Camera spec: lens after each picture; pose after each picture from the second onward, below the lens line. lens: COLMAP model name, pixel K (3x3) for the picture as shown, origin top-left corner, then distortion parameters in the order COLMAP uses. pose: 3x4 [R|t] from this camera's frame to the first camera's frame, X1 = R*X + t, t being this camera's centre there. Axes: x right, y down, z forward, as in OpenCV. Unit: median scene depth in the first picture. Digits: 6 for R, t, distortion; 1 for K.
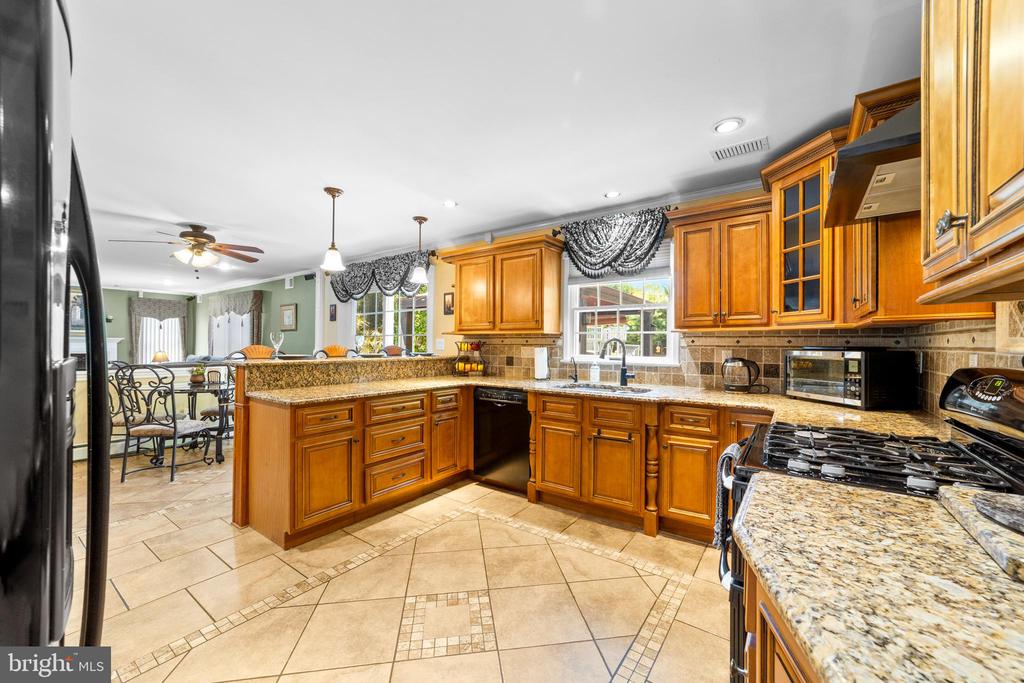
lens RADIAL K [[396.2, 0, 512.0], [0, 396.2, 341.5], [0, 0, 1]] dist [-0.021343, 0.010739]
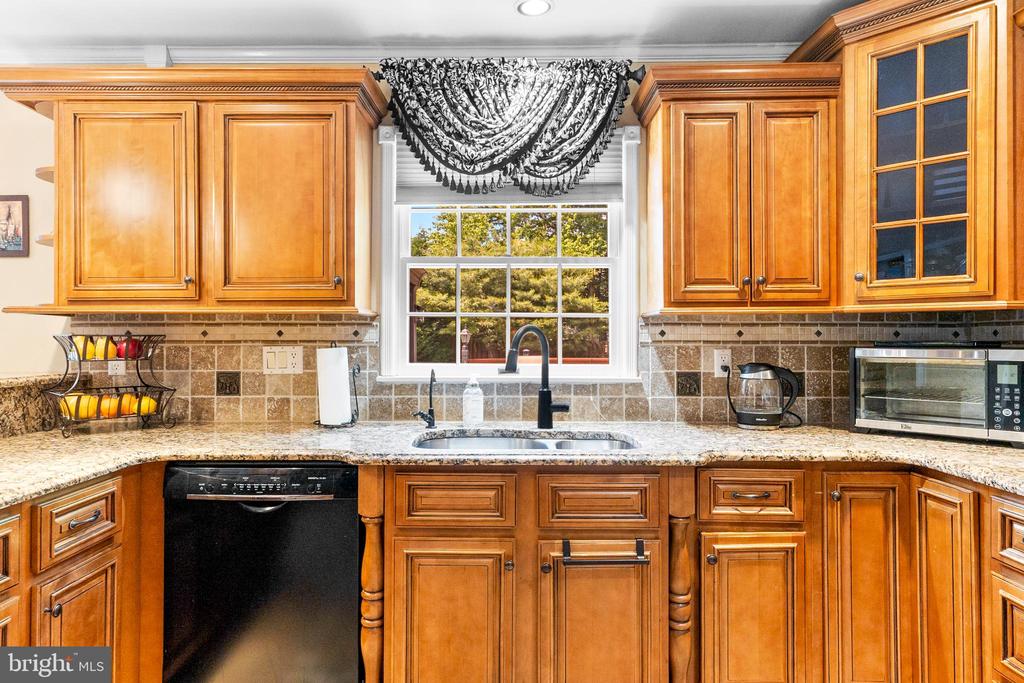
lens RADIAL K [[635.0, 0, 489.4], [0, 635.0, 338.7], [0, 0, 1]] dist [0.012989, 0.000383]
pose [[0.819053, -0.003552, 0.573707, -0.201921], [0.001338, 0.999990, 0.004280, 0.002946], [-0.573716, -0.002738, 0.819049, 0.425521]]
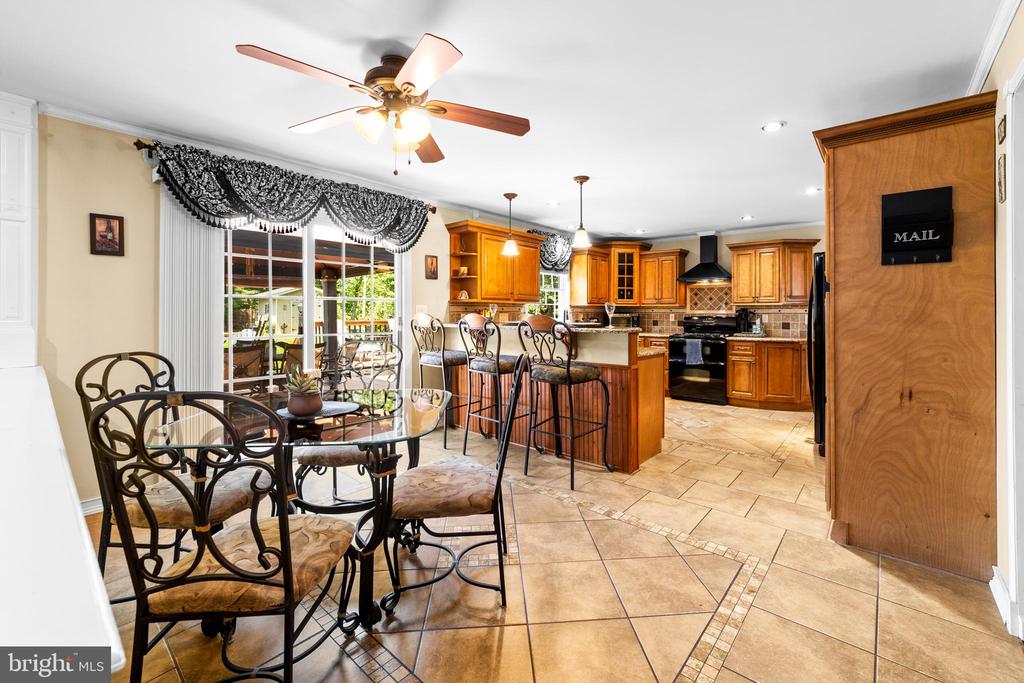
lens RADIAL K [[431.2, 0, 529.6], [0, 431.2, 310.6], [0, 0, 1]] dist [-0.001959, -0.000094]
pose [[0.073354, -0.001898, 0.997304, -1.651039], [-0.008093, 0.999964, 0.002498, -0.000364], [-0.997273, -0.008255, 0.073336, 1.018878]]
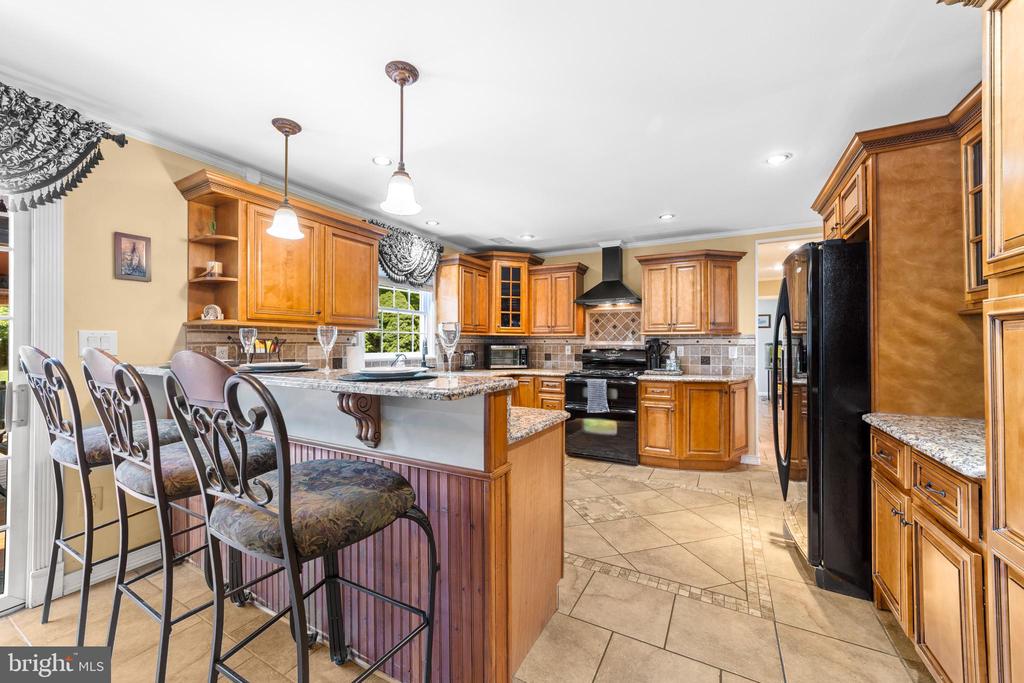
lens RADIAL K [[396.2, 0, 512.0], [0, 396.2, 341.5], [0, 0, 1]] dist [-0.021343, 0.010739]
pose [[-0.119840, 0.000376, 0.992793, -0.991615], [-0.007918, 0.999968, -0.001335, 0.002970], [-0.992762, -0.008021, -0.119833, 0.878305]]
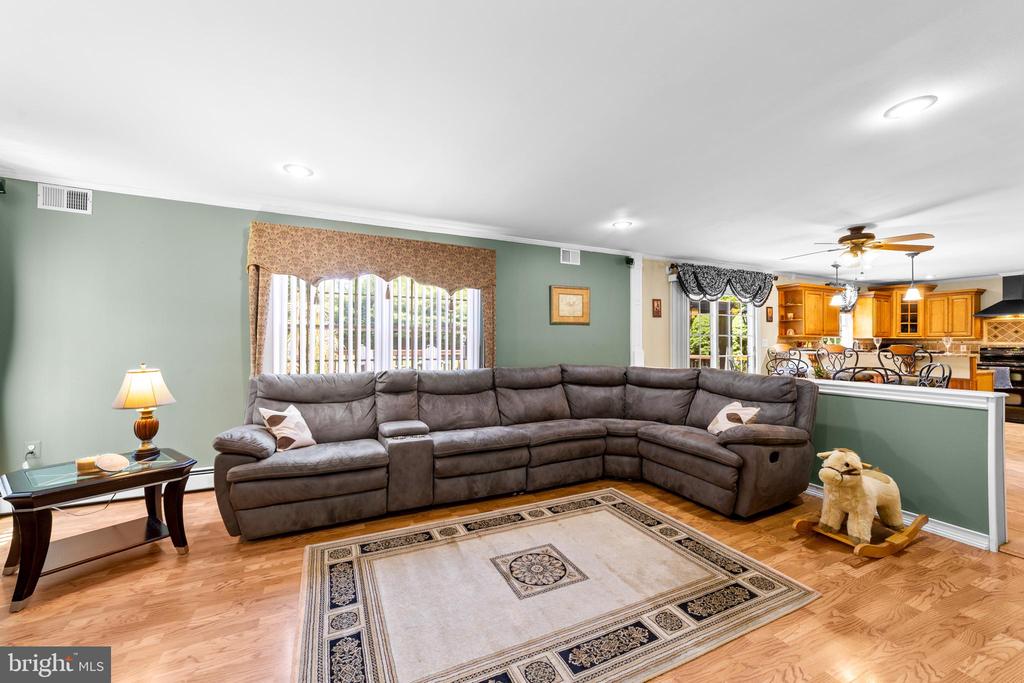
lens RADIAL K [[396.2, 0, 512.0], [0, 396.2, 341.5], [0, 0, 1]] dist [-0.021343, 0.010739]
pose [[0.489388, -0.002090, 0.872064, -2.673116], [-0.006190, 0.999964, 0.005870, -0.002144], [-0.872044, -0.008271, 0.489357, 1.619999]]
